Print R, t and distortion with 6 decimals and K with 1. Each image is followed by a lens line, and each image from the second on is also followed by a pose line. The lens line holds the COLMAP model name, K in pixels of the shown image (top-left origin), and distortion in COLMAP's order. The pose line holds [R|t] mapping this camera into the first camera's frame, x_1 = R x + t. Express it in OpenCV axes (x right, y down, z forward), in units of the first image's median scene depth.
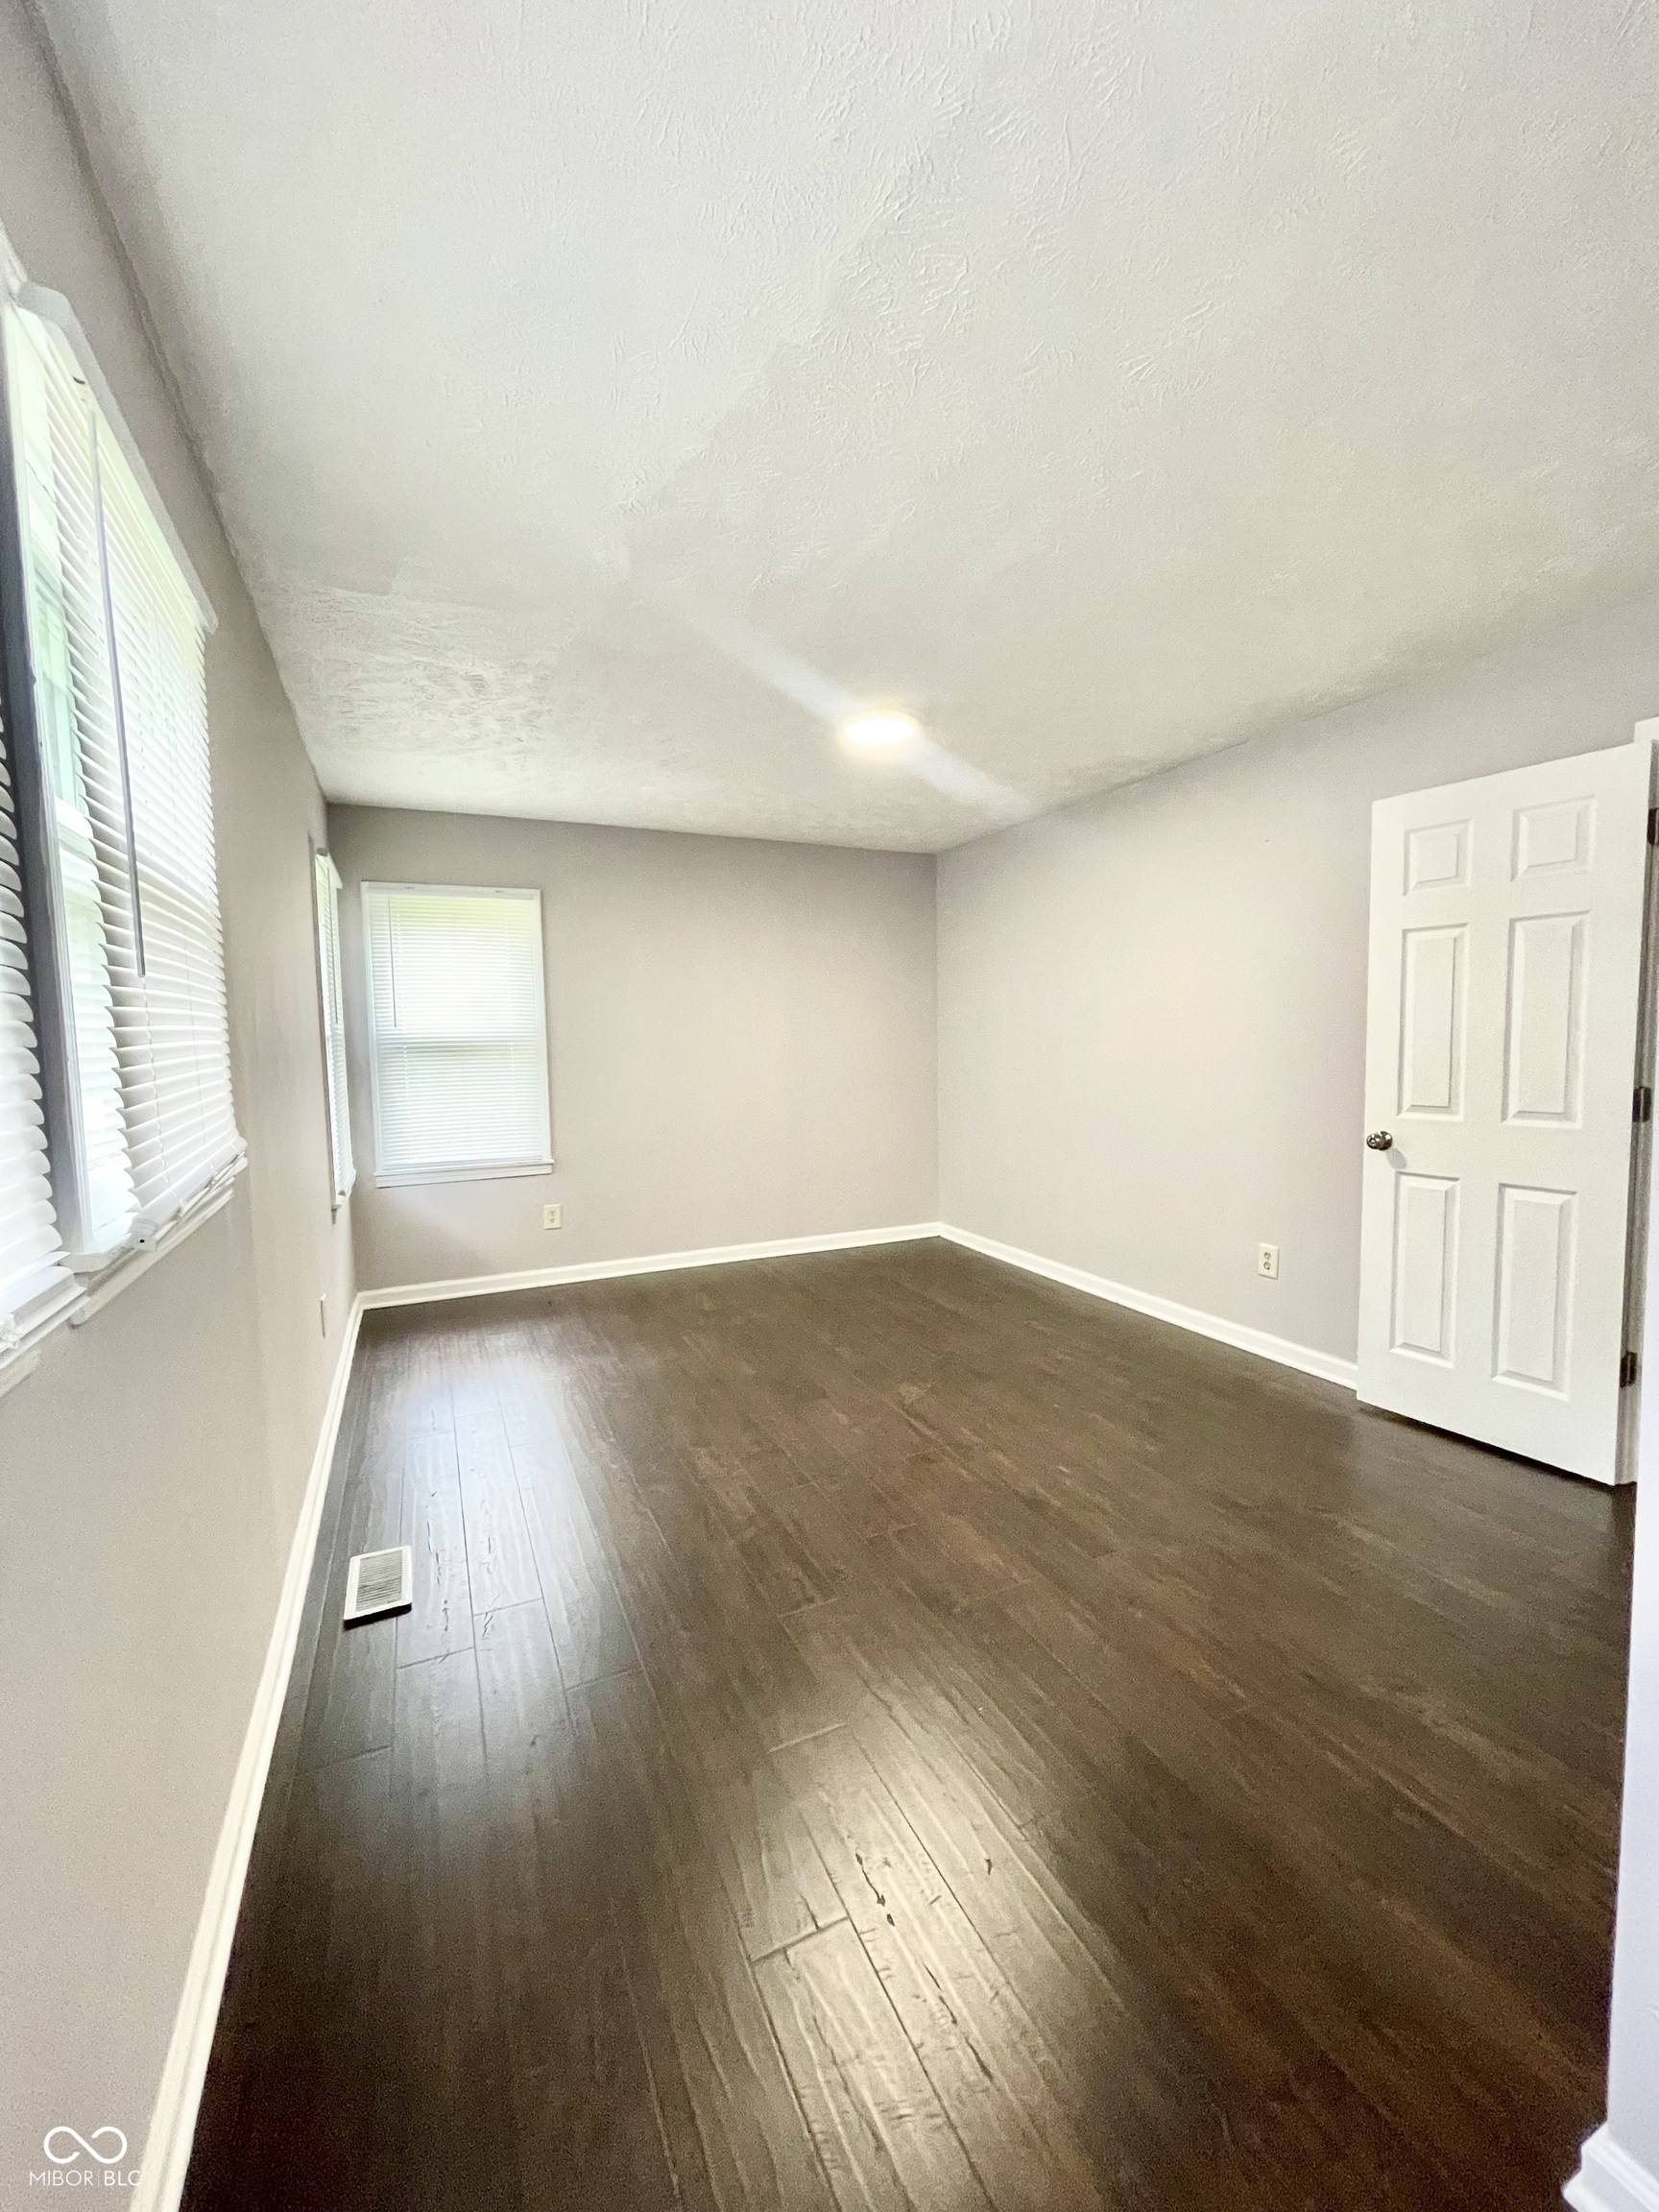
lens RADIAL K [[910.8, 0, 829.5], [0, 910.8, 1106.0], [0, 0, 1]] dist [-0.000607, -0.003425]
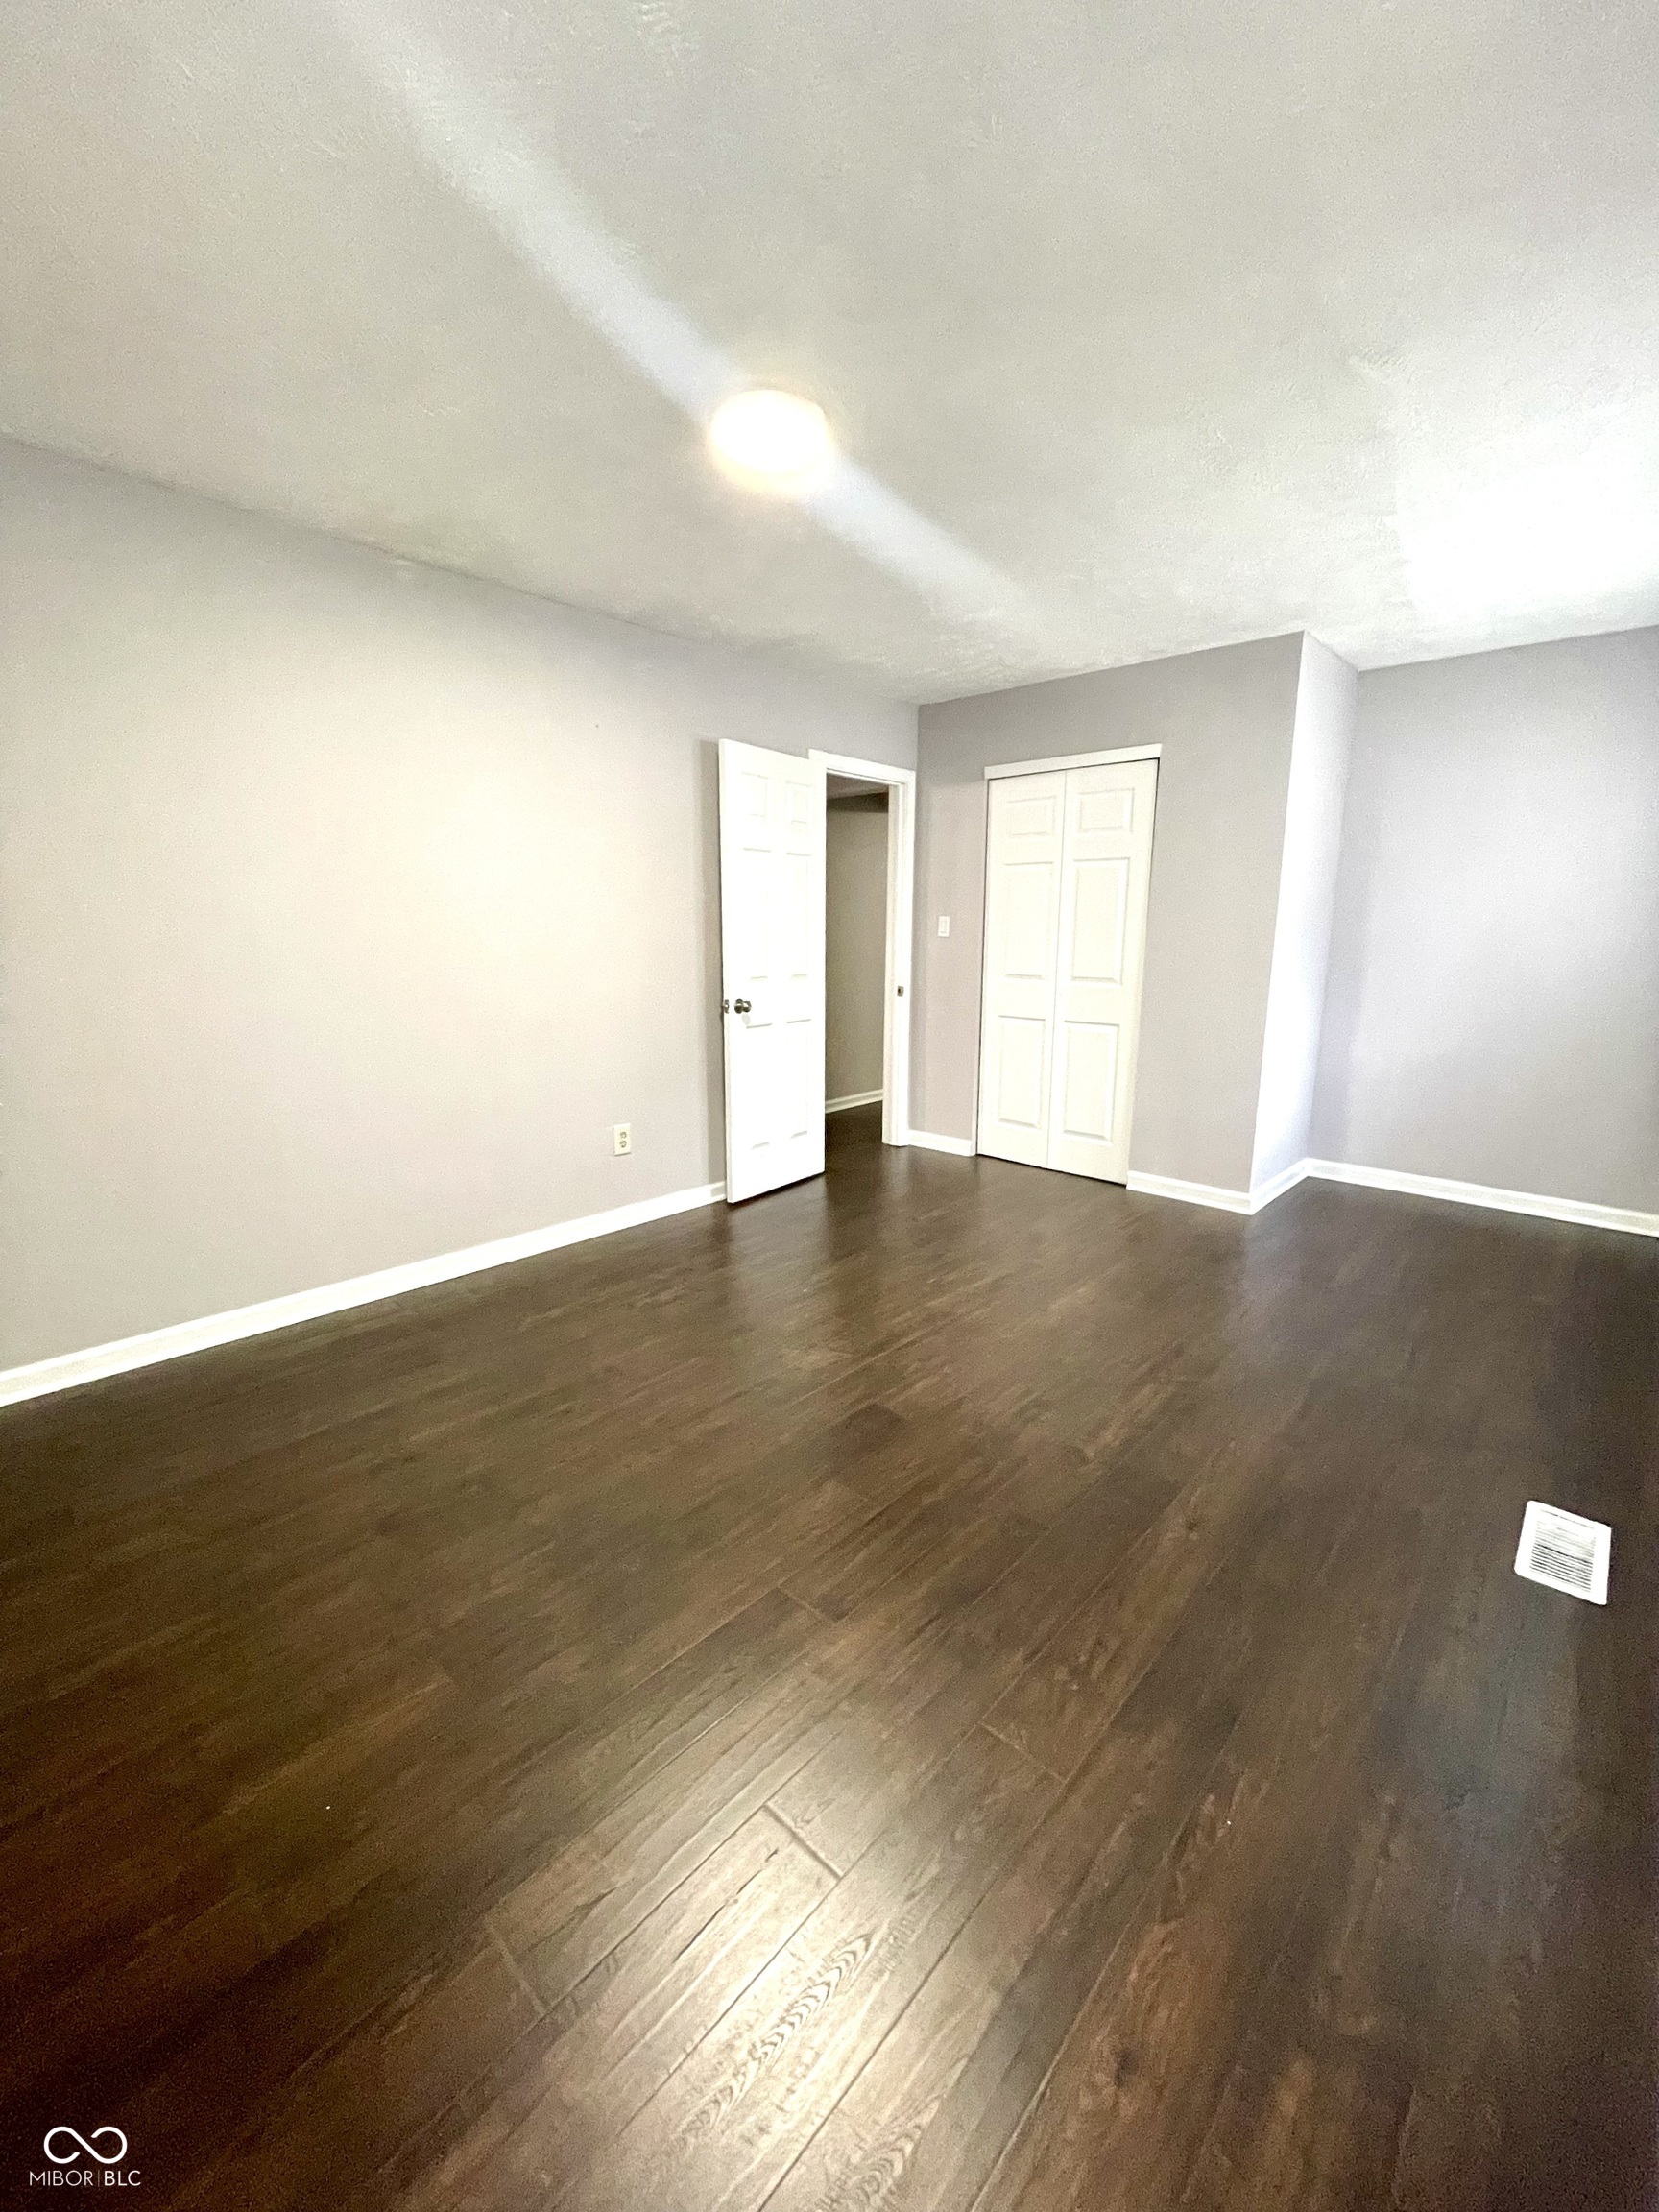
lens RADIAL K [[910.8, 0, 829.5], [0, 910.8, 1106.0], [0, 0, 1]] dist [-0.000607, -0.003425]
pose [[-0.398684, -0.165925, 0.901953, -0.574155], [0.072150, 0.974774, 0.211213, -0.077064], [-0.914246, 0.149283, -0.376655, 1.175873]]
